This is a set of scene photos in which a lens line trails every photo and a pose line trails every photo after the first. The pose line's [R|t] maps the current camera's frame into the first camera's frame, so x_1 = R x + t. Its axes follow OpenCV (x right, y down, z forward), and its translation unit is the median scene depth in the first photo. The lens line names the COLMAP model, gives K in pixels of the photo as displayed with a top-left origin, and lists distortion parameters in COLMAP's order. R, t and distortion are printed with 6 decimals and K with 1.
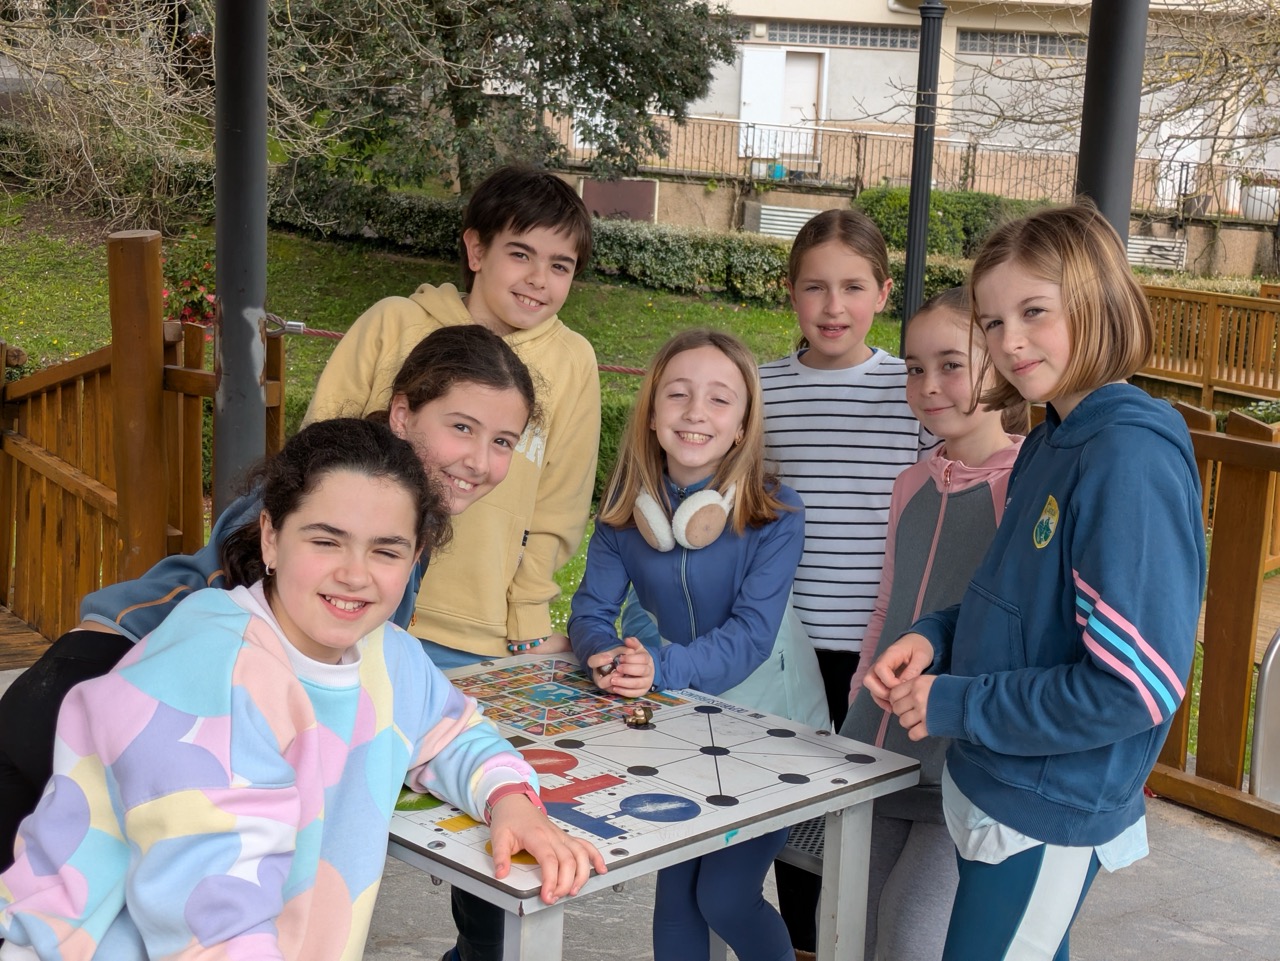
lens RADIAL K [[1866.2, 0, 638.7], [0, 1866.2, 477.3], [0, 0, 1]] dist [0.076765, 0.000000]
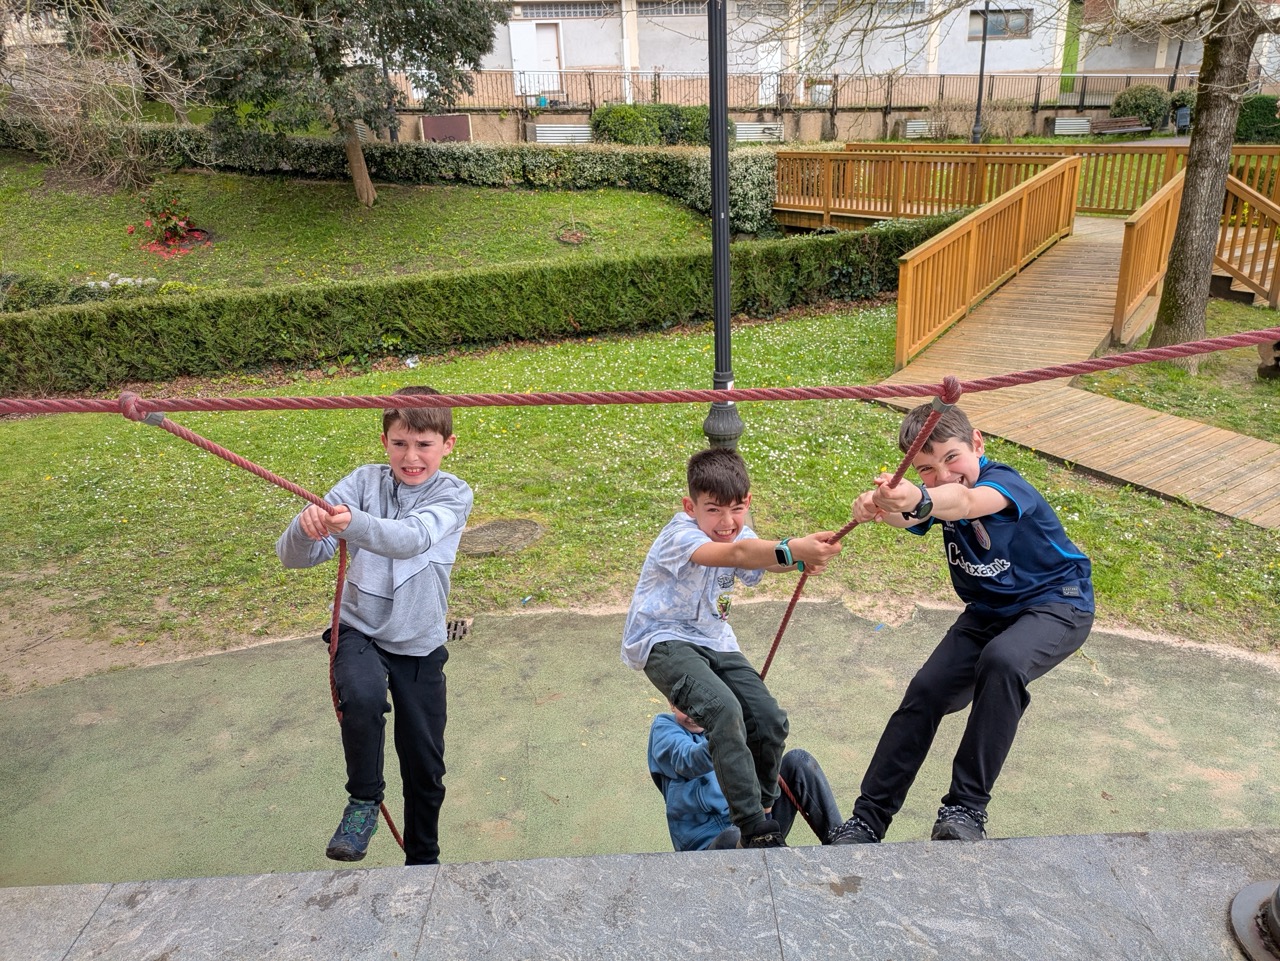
lens RADIAL K [[948.1, 0, 642.5], [0, 948.1, 491.4], [0, 0, 1]] dist [0.043251, -0.029233]
pose [[0.979665, -0.151094, 0.132009, -0.001406], [0.118664, 0.966868, 0.226022, -0.016739], [-0.161786, -0.205761, 0.965136, 0.145434]]
